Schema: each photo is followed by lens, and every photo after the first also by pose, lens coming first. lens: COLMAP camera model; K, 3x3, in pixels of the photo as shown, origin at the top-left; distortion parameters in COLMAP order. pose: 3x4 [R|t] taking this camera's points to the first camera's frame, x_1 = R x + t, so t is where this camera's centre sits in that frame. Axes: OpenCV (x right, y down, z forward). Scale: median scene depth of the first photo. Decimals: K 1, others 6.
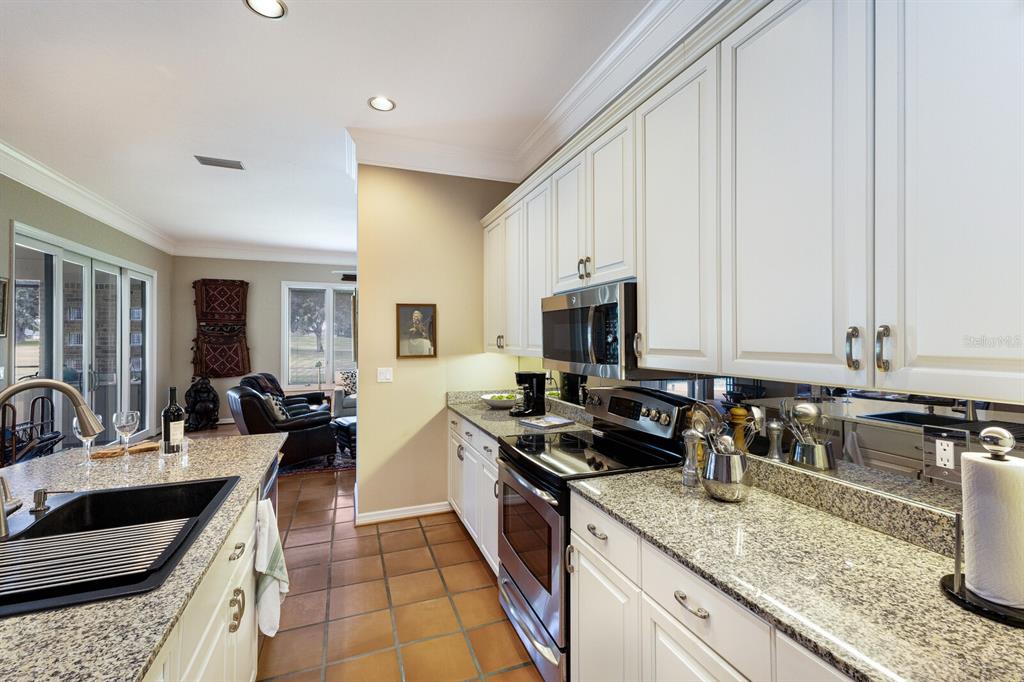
lens RADIAL K [[442.7, 0, 516.1], [0, 442.7, 334.7], [0, 0, 1]] dist [0.015836, -0.001840]
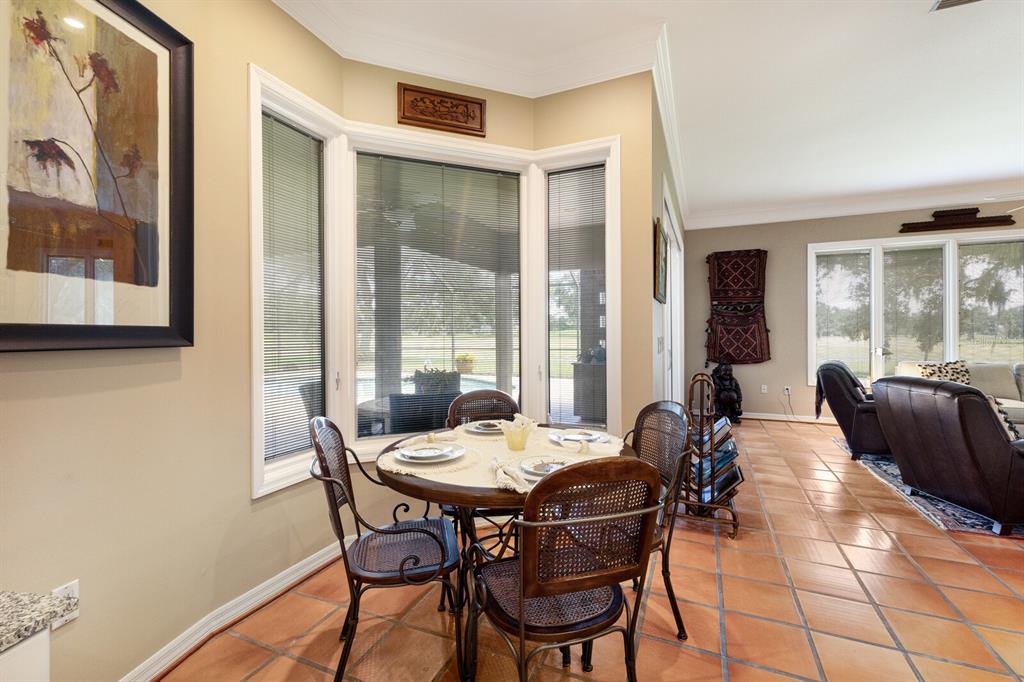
lens RADIAL K [[442.7, 0, 515.6], [0, 442.7, 332.8], [0, 0, 1]] dist [0.015836, -0.001840]
pose [[0.718801, -0.003490, -0.695207, -0.765720], [0.007570, 0.999967, 0.002808, 0.061842], [0.695175, -0.007281, 0.718804, 0.170896]]
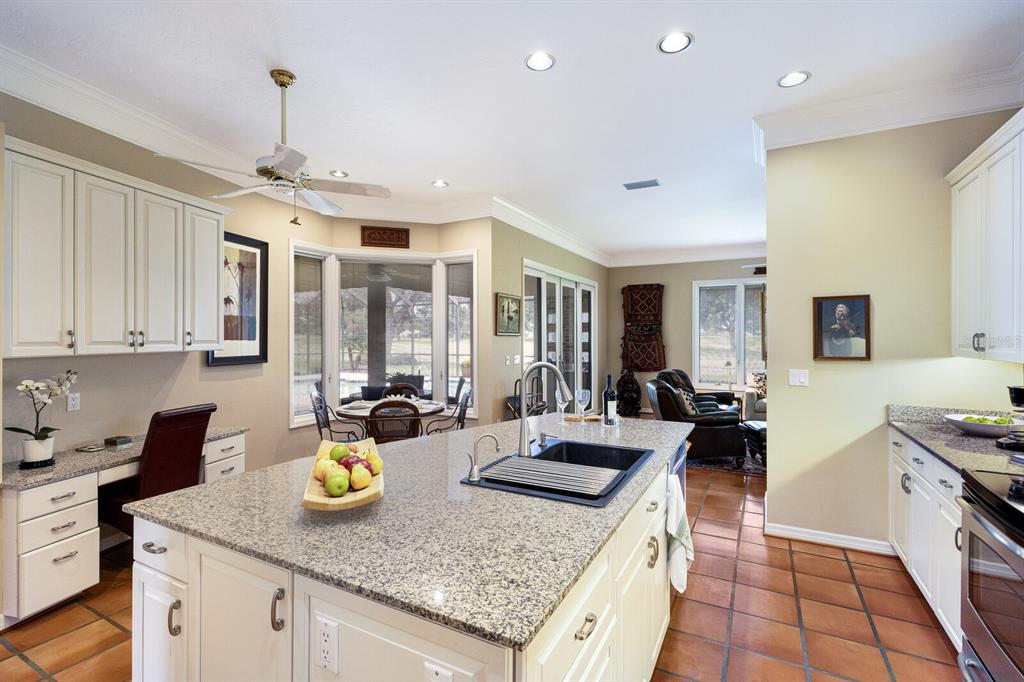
lens RADIAL K [[472.3, 0, 513.5], [0, 472.3, 334.7], [0, 0, 1]] dist [0.011211, -0.001182]
pose [[0.658578, -0.001355, -0.752511, 0.047069], [0.003811, 0.999992, 0.001534, 0.000346], [0.752503, -0.003878, 0.658577, -0.065606]]
